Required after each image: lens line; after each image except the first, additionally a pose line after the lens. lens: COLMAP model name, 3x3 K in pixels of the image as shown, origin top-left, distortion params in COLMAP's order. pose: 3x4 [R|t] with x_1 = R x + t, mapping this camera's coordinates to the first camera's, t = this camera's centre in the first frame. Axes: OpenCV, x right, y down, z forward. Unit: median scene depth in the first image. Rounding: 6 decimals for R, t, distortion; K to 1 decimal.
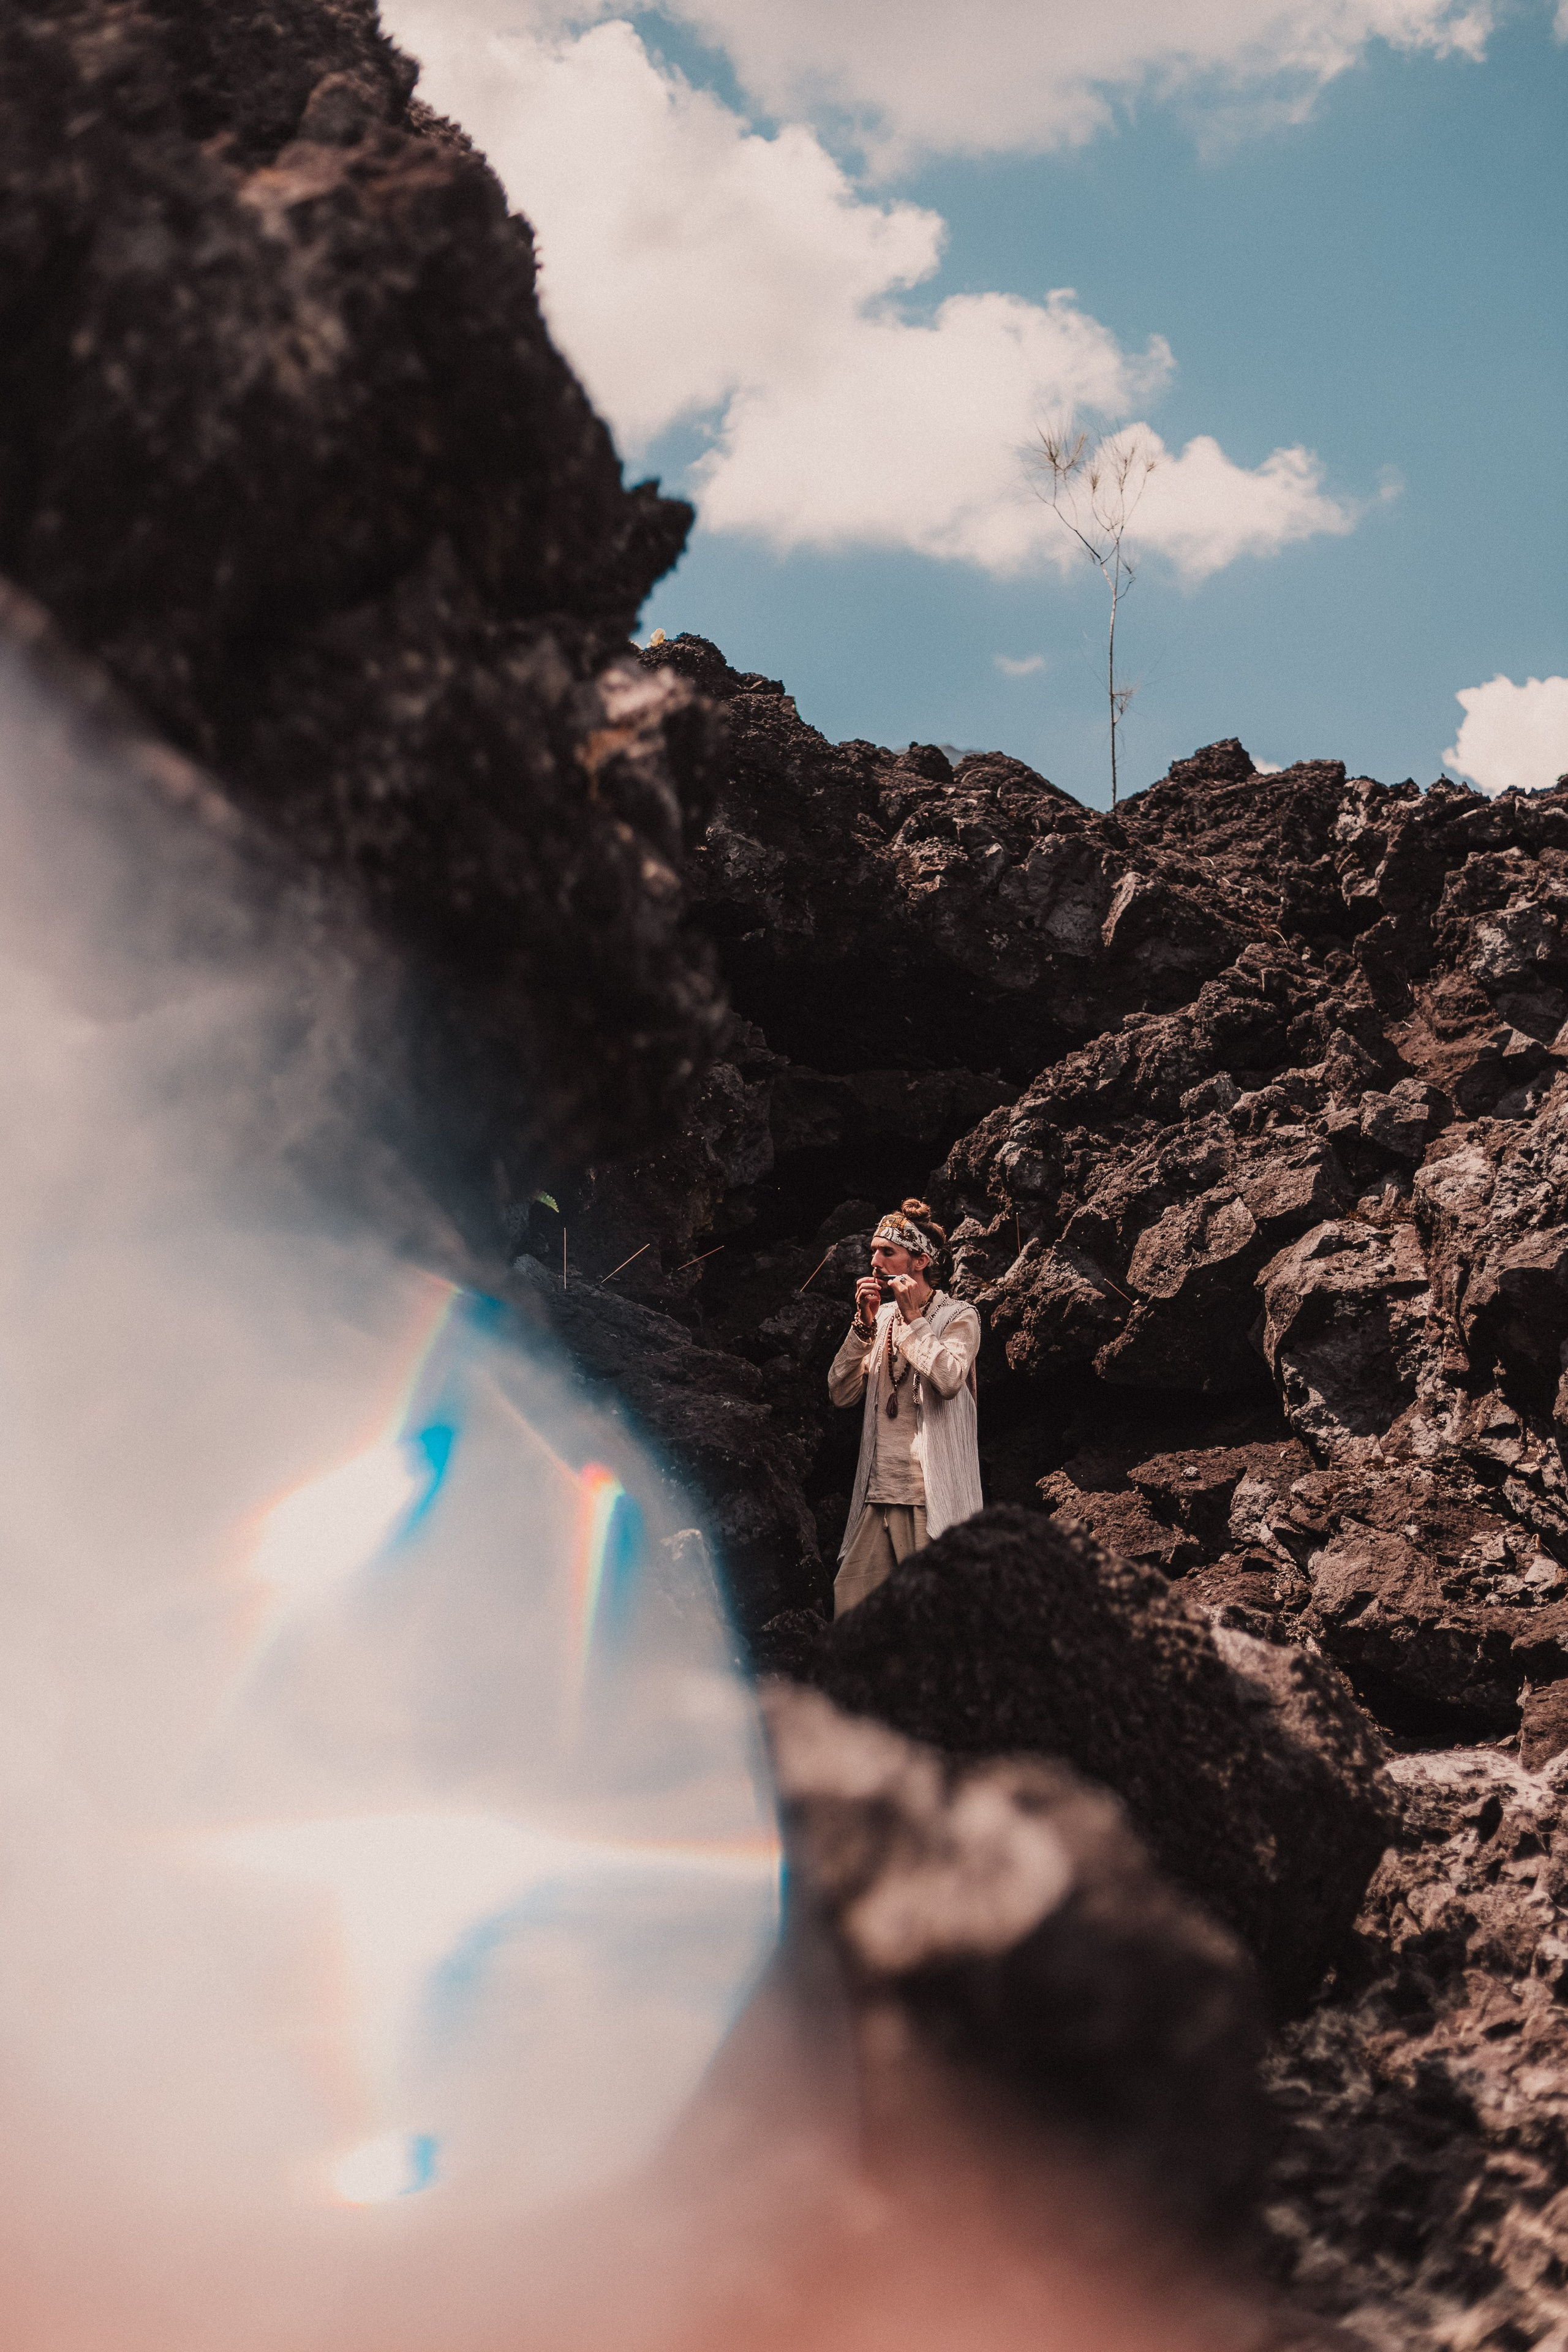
lens RADIAL K [[3294.7, 0, 779.5], [0, 3294.7, 1170.0], [0, 0, 1]] dist [0.010411, -0.078838]
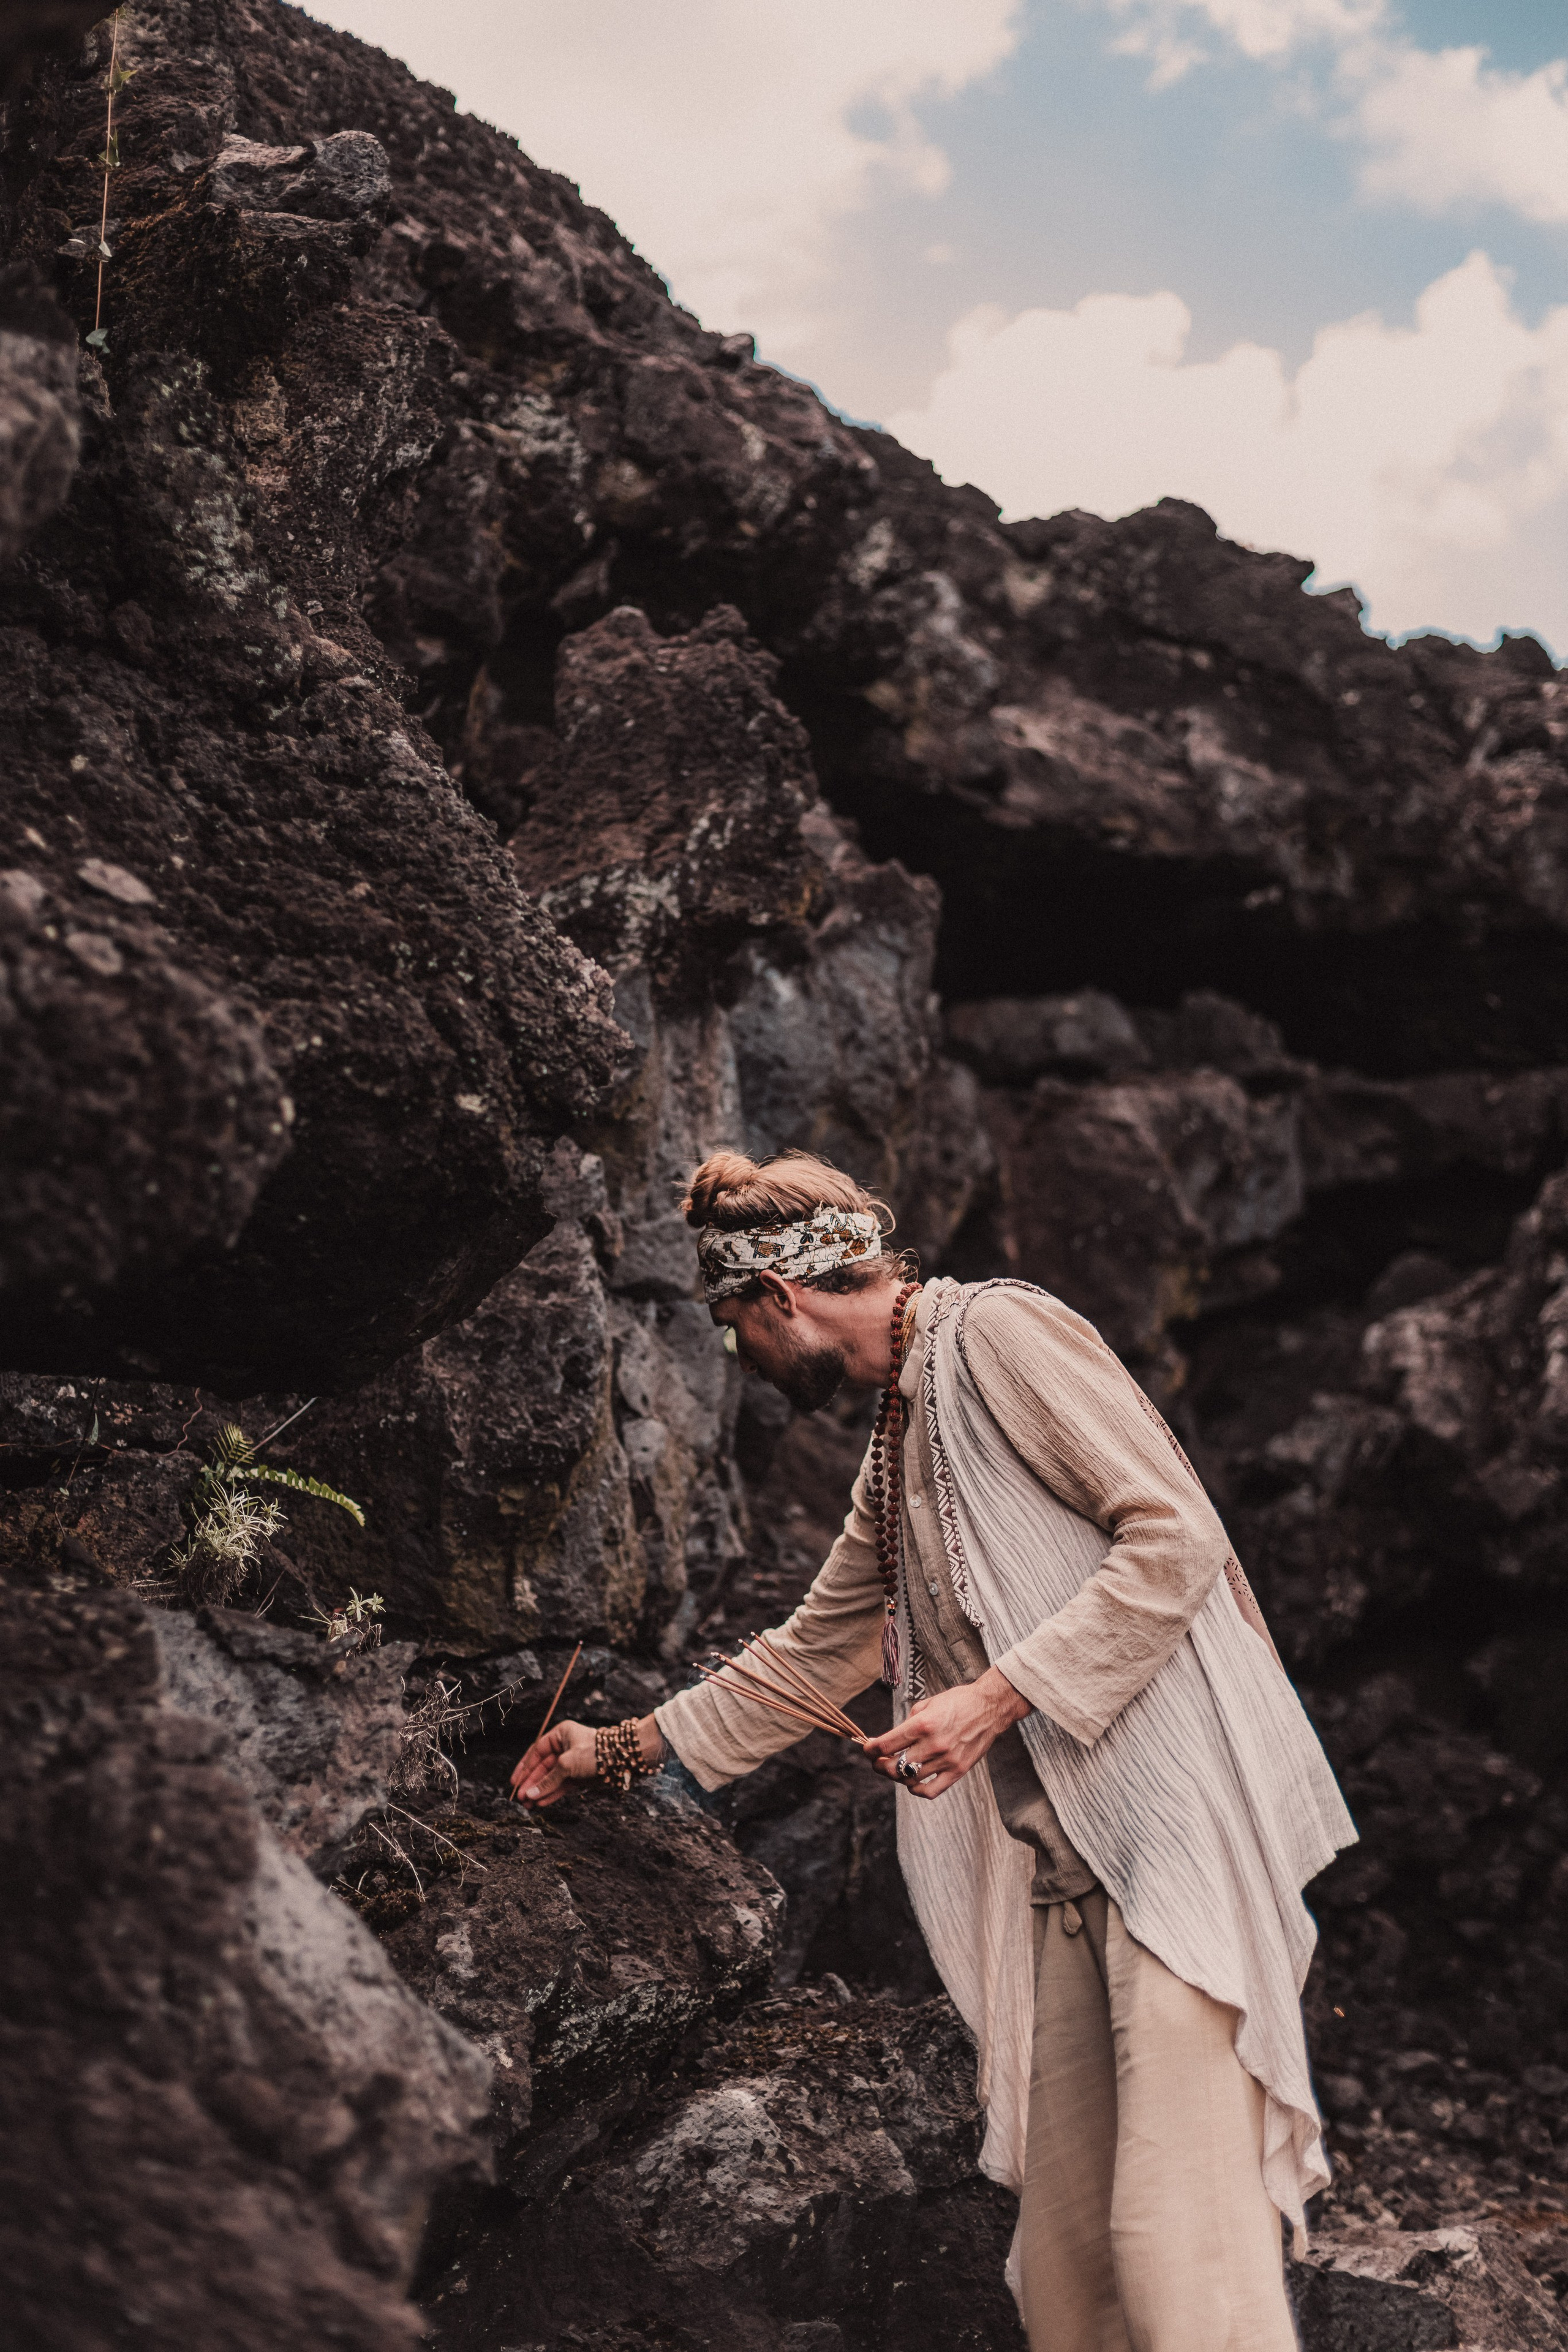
lens RADIAL K [[3294.7, 0, 779.5], [0, 3294.7, 1170.0], [0, 0, 1]] dist [0.010411, -0.078838]
pose [[0.978152, -0.025777, -0.206287, 0.042591], [0.028561, 0.999537, 0.010528, -0.025124], [0.205920, -0.016190, 0.978435, 0.303719]]
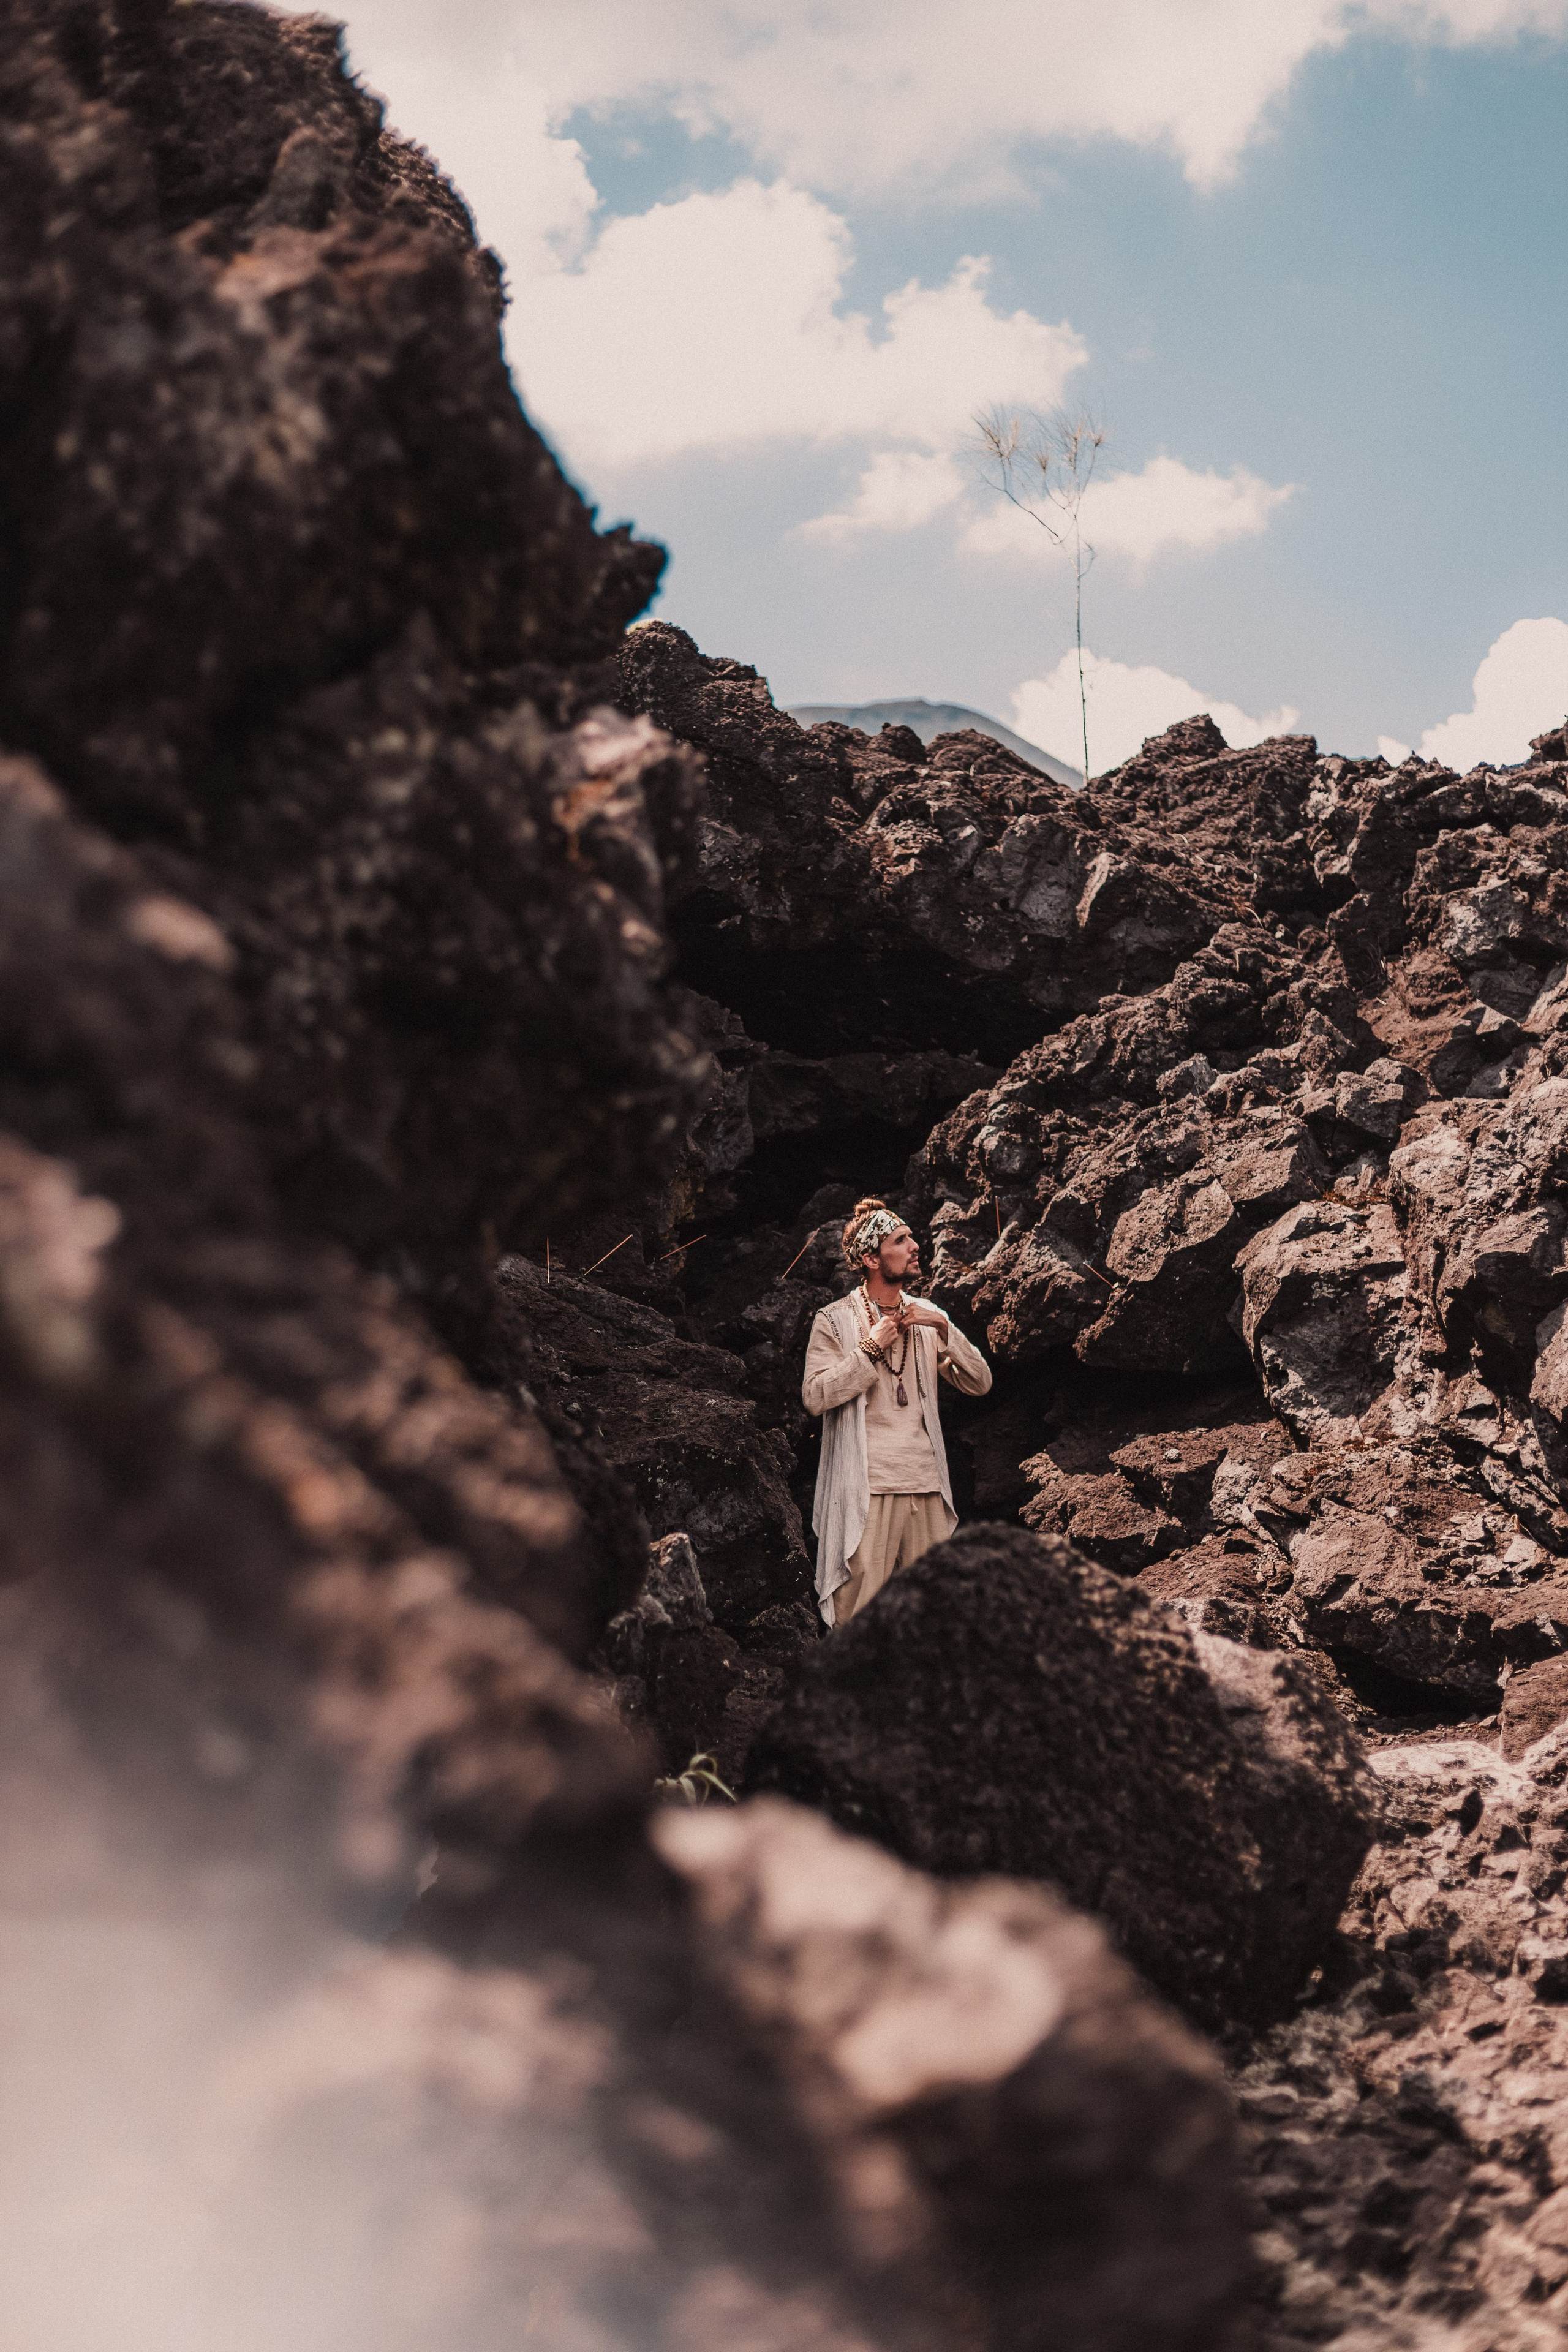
lens RADIAL K [[3294.7, 0, 779.5], [0, 3294.7, 1170.0], [0, 0, 1]] dist [0.010411, -0.078838]
pose [[0.999858, -0.015629, 0.006316, -0.000343], [0.015545, 0.999793, 0.013131, -0.010197], [-0.006520, -0.013031, 0.999894, -0.006041]]
